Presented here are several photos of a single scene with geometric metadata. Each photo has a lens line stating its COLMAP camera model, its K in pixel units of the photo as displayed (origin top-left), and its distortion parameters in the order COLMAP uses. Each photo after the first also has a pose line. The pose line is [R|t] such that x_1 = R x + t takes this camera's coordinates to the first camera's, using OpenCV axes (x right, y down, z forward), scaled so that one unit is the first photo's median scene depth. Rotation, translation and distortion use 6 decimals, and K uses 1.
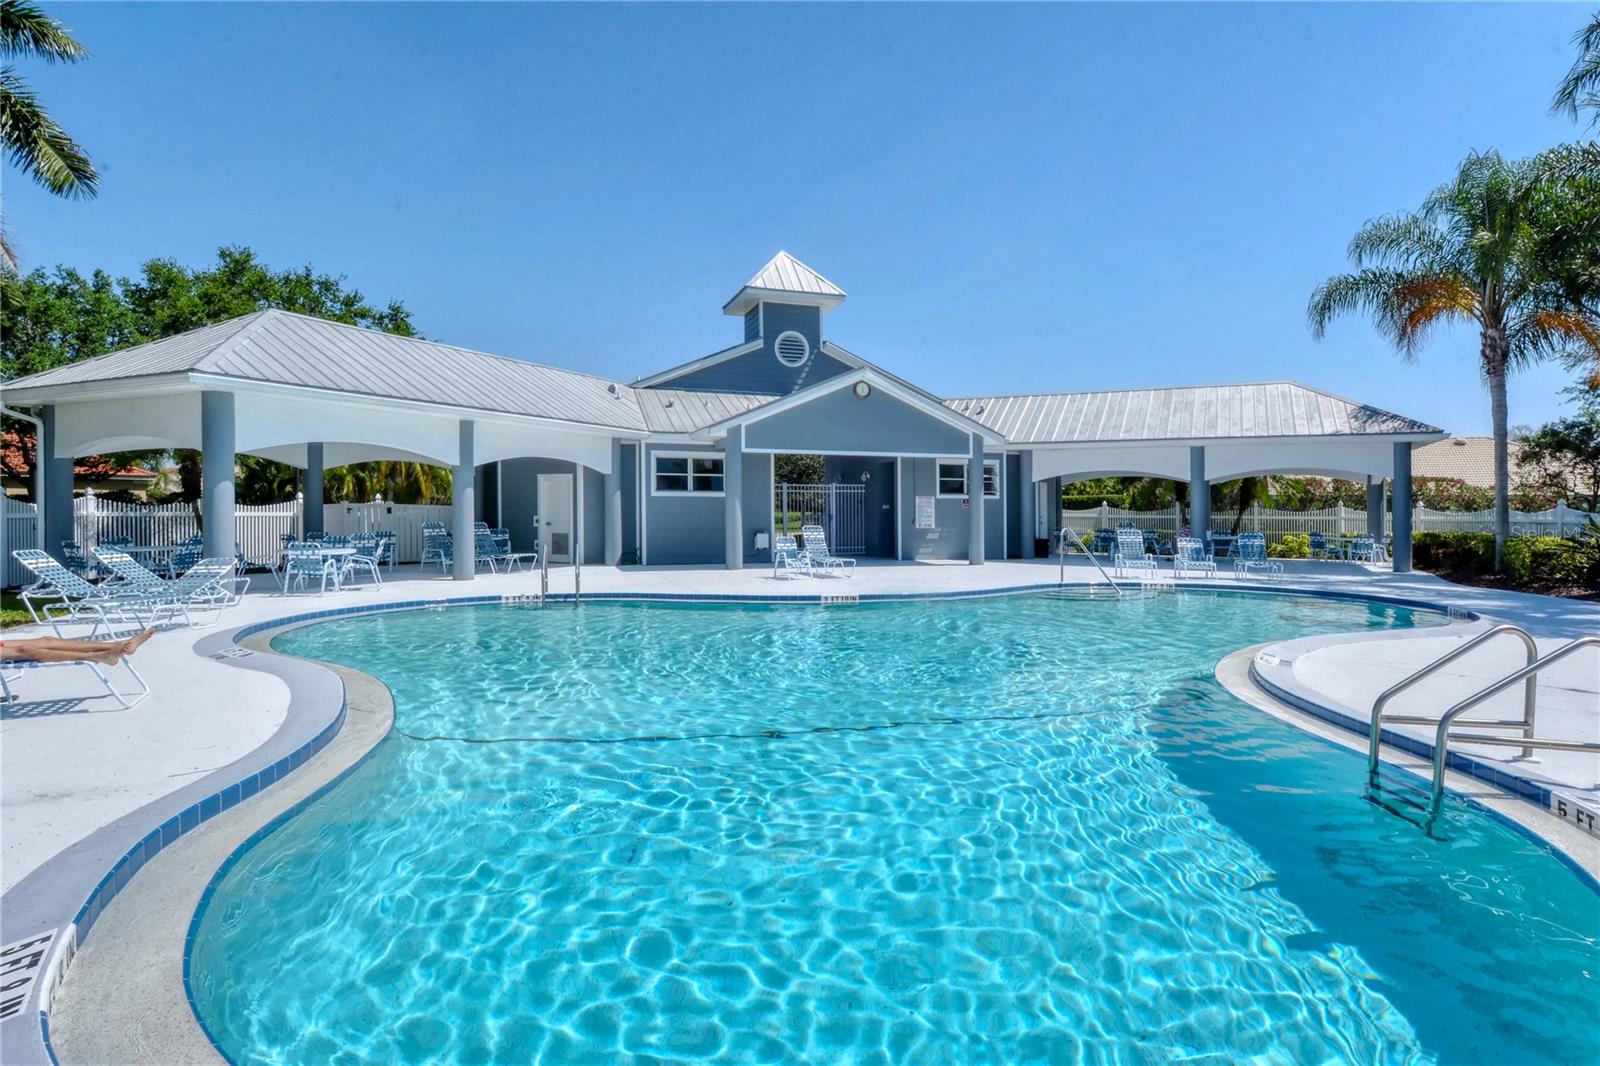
lens RADIAL K [[809.5, 0, 800.7], [0, 809.5, 484.6], [0, 0, 1]] dist [-0.001067, -0.000378]
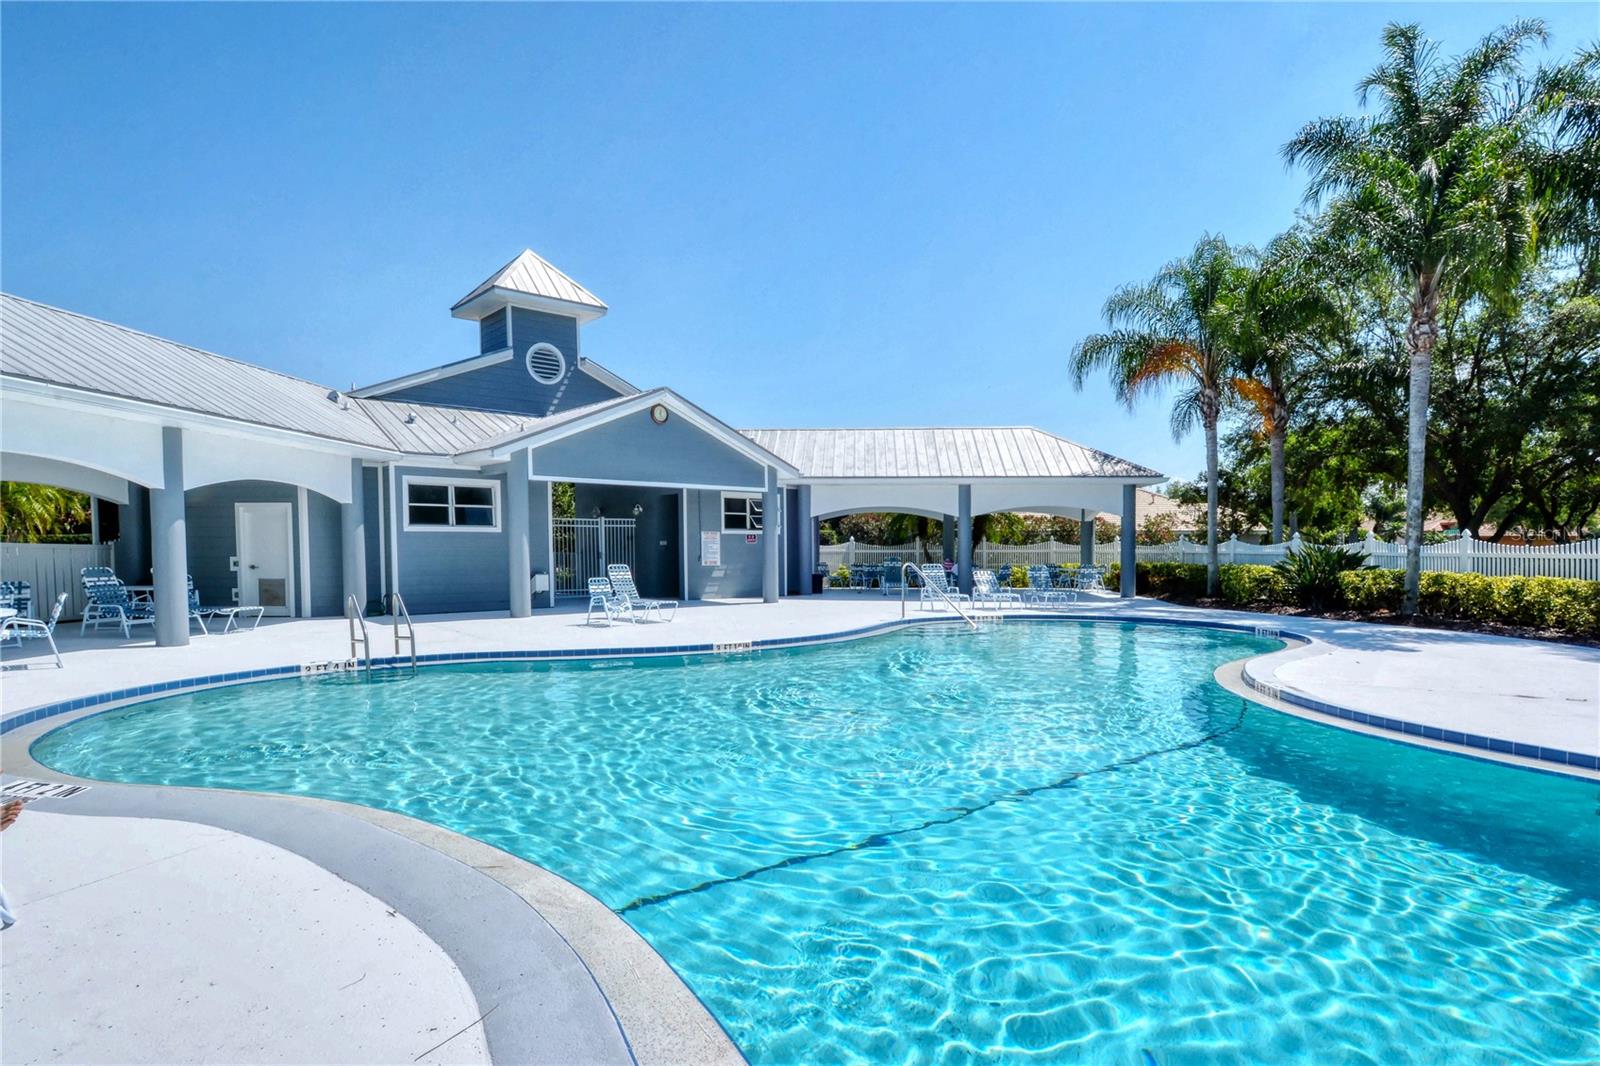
lens RADIAL K [[840.1, 0, 800.0], [0, 840.1, 541.2], [0, 0, 1]] dist [-0.001630, -0.000741]
pose [[0.928548, -0.004301, 0.371187, -0.123426], [-0.005416, 0.999669, 0.025131, 0.000704], [-0.371172, -0.025346, 0.928218, 0.063013]]
